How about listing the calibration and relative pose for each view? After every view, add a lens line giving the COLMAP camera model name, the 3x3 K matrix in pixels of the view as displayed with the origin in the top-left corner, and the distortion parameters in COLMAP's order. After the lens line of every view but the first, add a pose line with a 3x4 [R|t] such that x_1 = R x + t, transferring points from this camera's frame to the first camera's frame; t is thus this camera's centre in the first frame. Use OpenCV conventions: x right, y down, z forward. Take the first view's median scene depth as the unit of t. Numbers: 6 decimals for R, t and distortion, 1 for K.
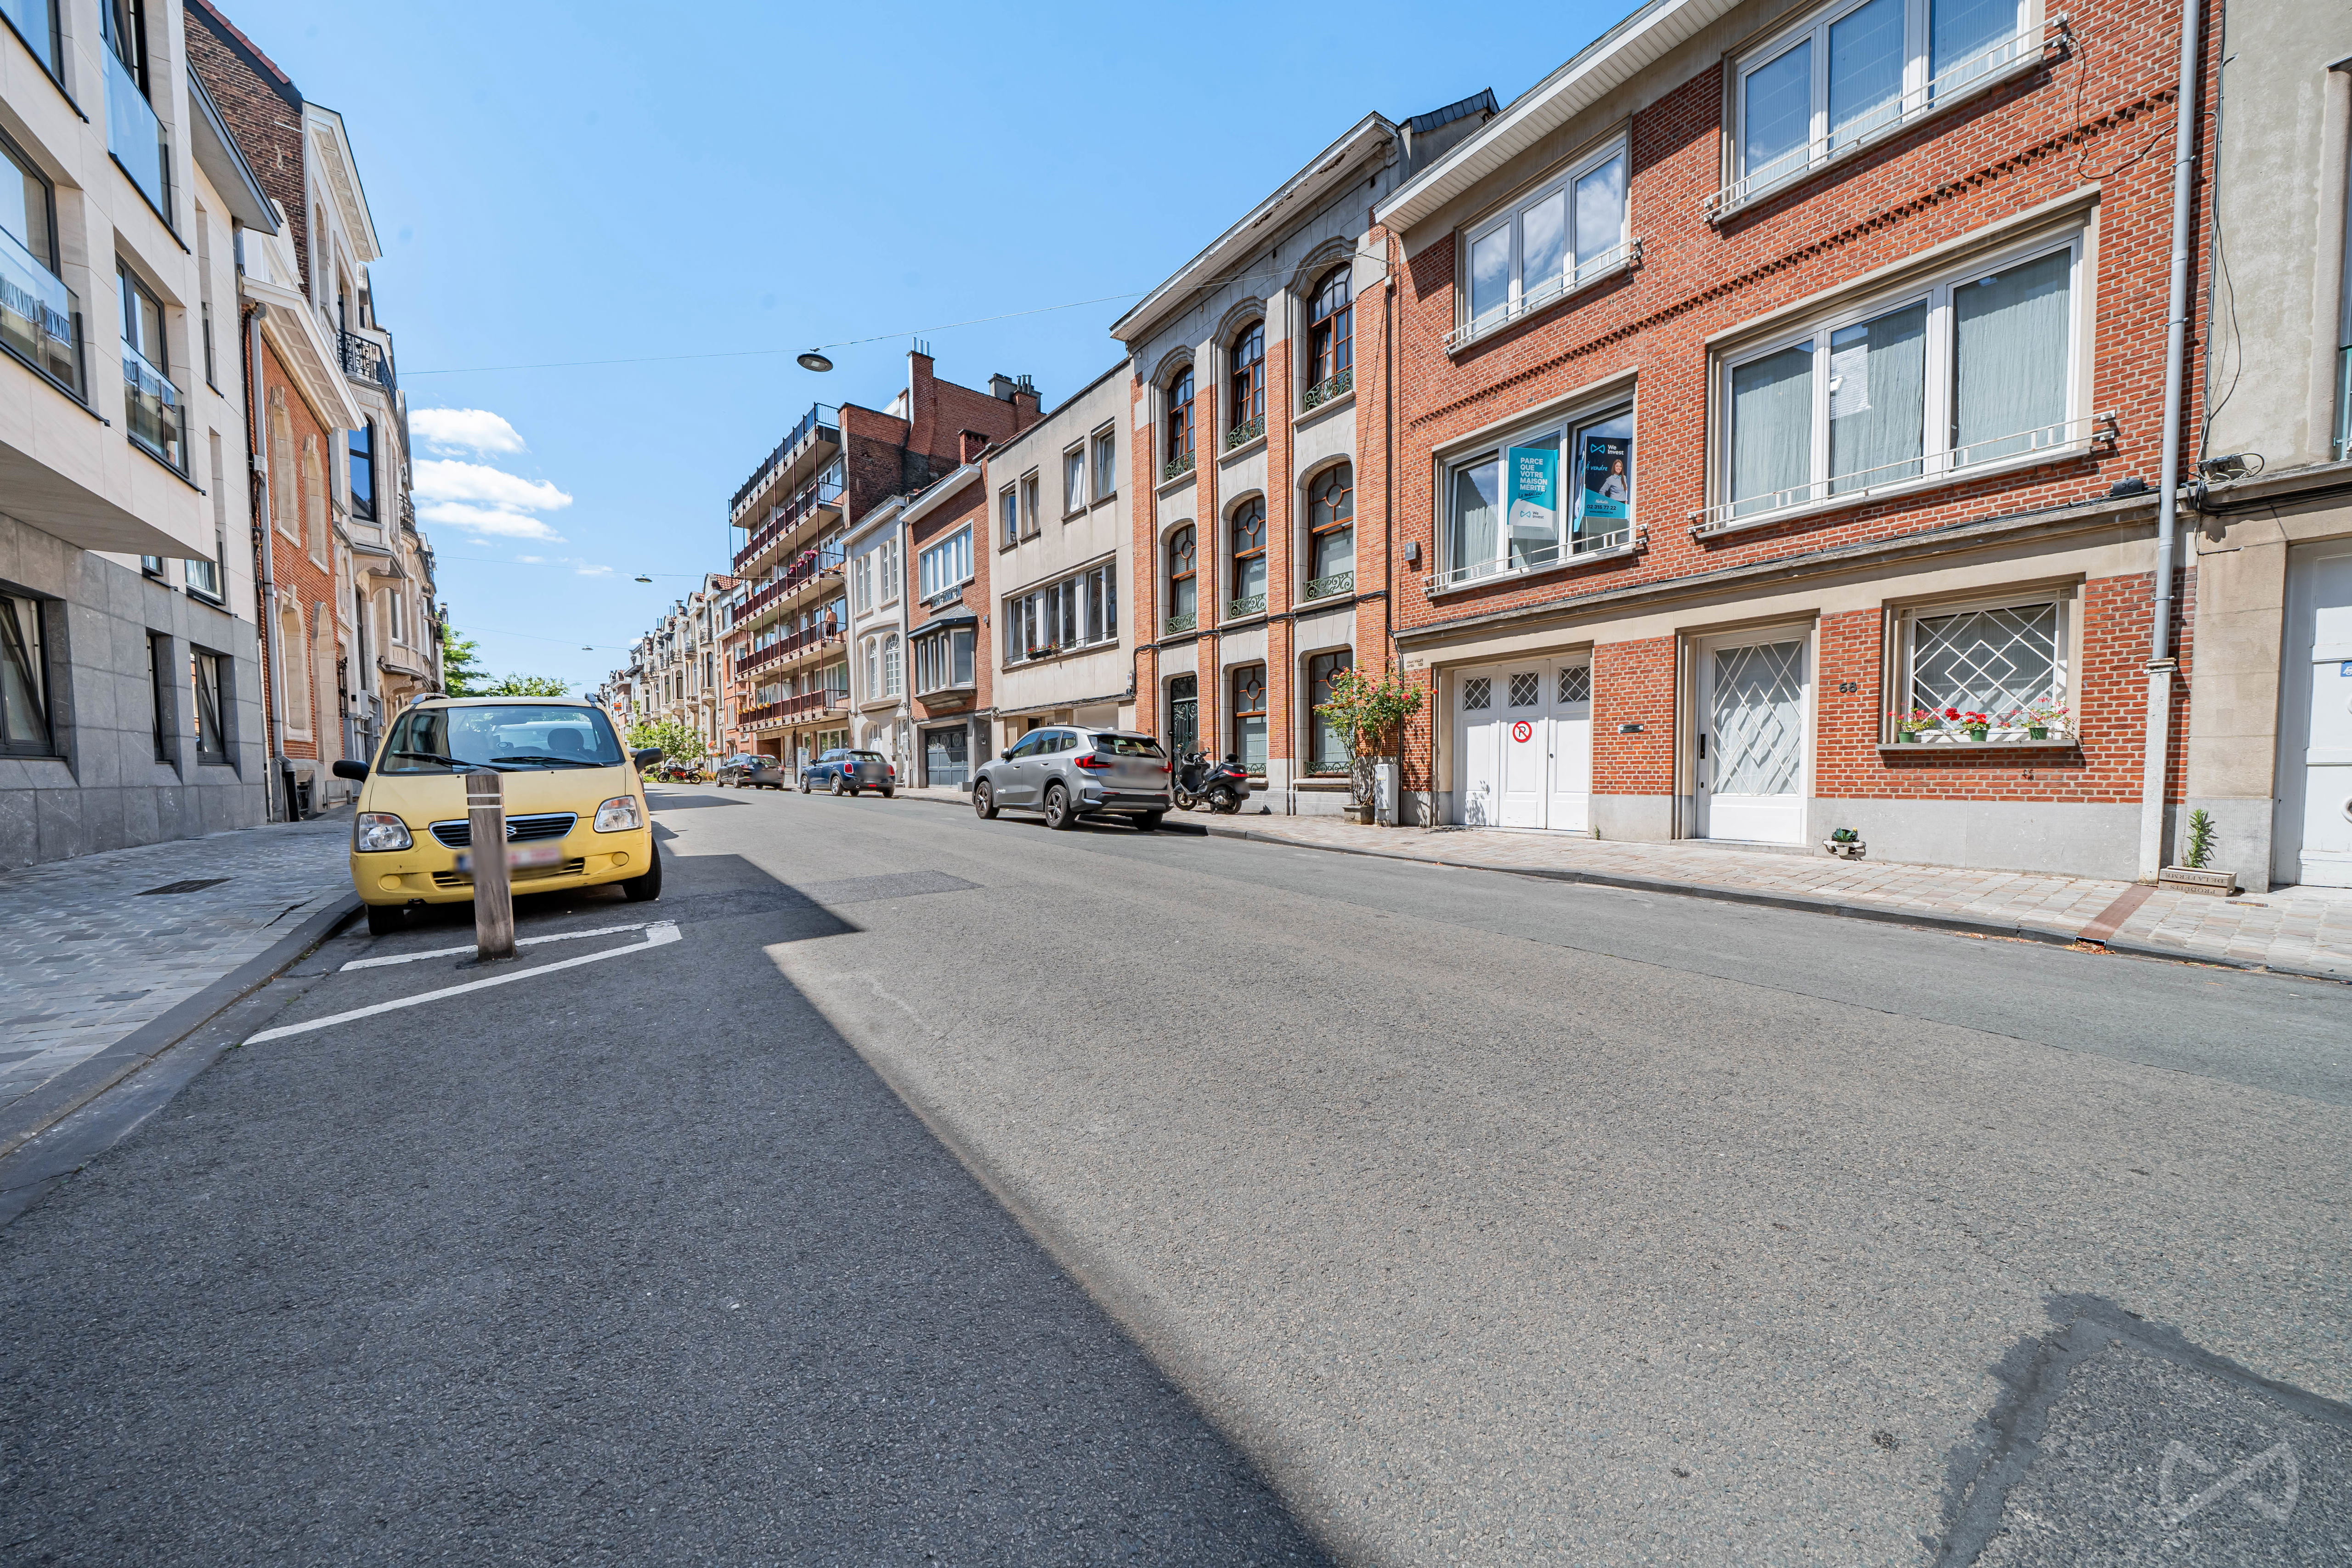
lens RADIAL K [[797.8, 0, 1184.0], [0, 797.8, 798.3], [0, 0, 1]] dist [-0.009719, 0.000364]
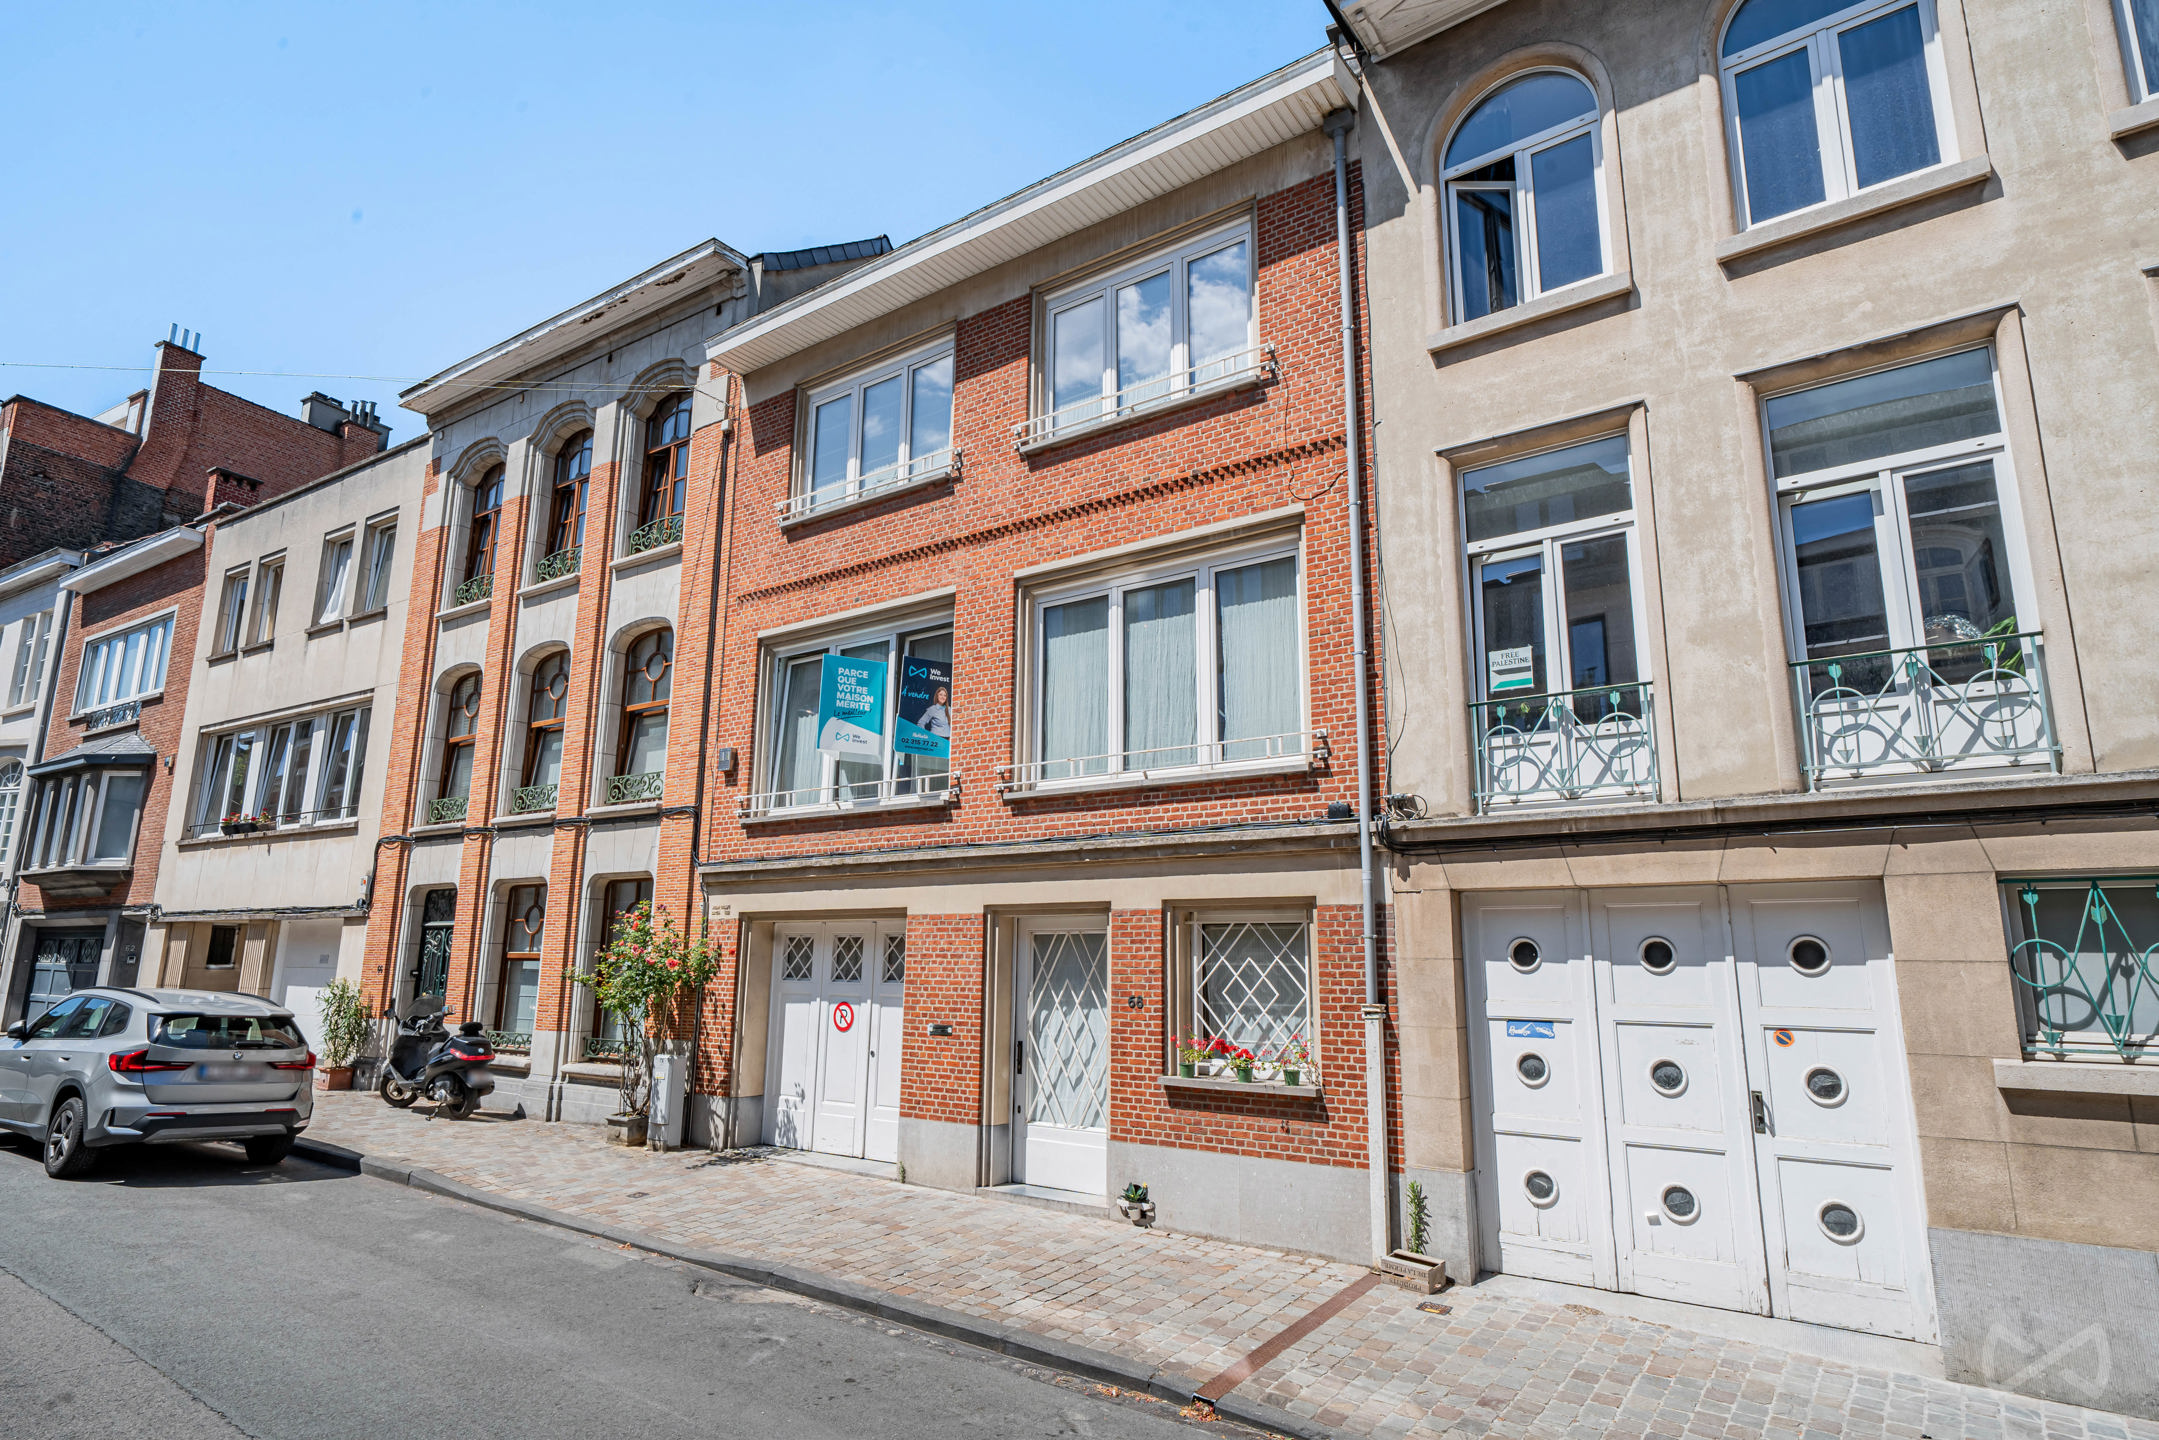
lens RADIAL K [[1120.2, 0, 1075.0], [0, 1120.2, 714.2], [0, 0, 1]] dist [-0.002719, -0.000818]
pose [[0.944151, 0.089511, 0.317124, 0.267127], [-0.009535, 0.969416, -0.245237, -0.100885], [-0.329377, 0.228516, 0.916128, -0.081564]]
